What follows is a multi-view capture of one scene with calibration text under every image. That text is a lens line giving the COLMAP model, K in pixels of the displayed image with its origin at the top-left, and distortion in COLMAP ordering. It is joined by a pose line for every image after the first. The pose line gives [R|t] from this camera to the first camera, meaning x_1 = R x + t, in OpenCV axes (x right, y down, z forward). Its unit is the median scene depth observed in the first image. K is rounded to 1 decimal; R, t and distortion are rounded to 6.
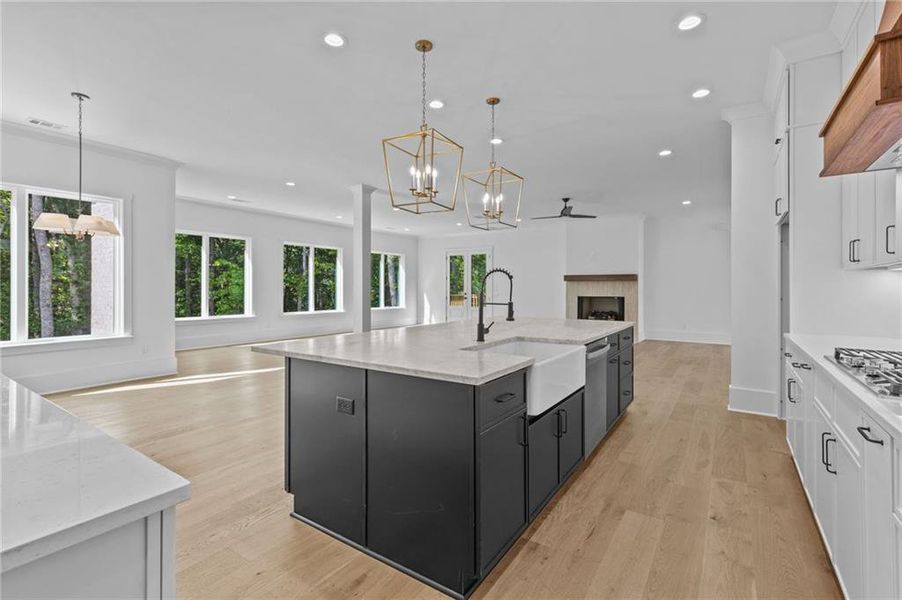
lens RADIAL K [[410.7, 0, 454.5], [0, 410.7, 293.3], [0, 0, 1]] dist [0.000324, -0.000045]
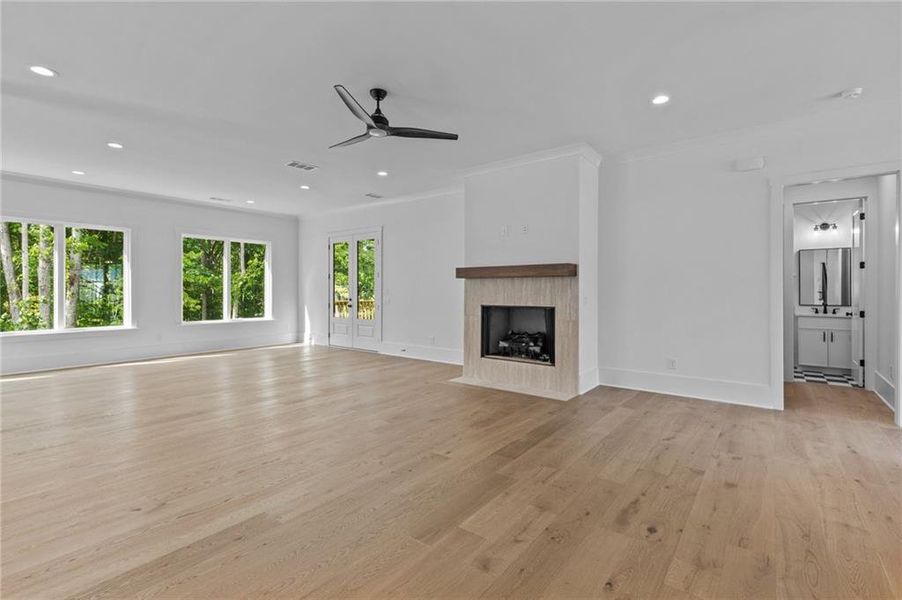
lens RADIAL K [[410.7, 0, 447.2], [0, 410.7, 297.5], [0, 0, 1]] dist [0.000324, -0.000045]
pose [[0.997082, -0.001539, -0.076317, 0.291152], [0.001728, 0.999996, 0.002413, -0.004626], [0.076313, -0.002538, 0.997081, 0.426856]]
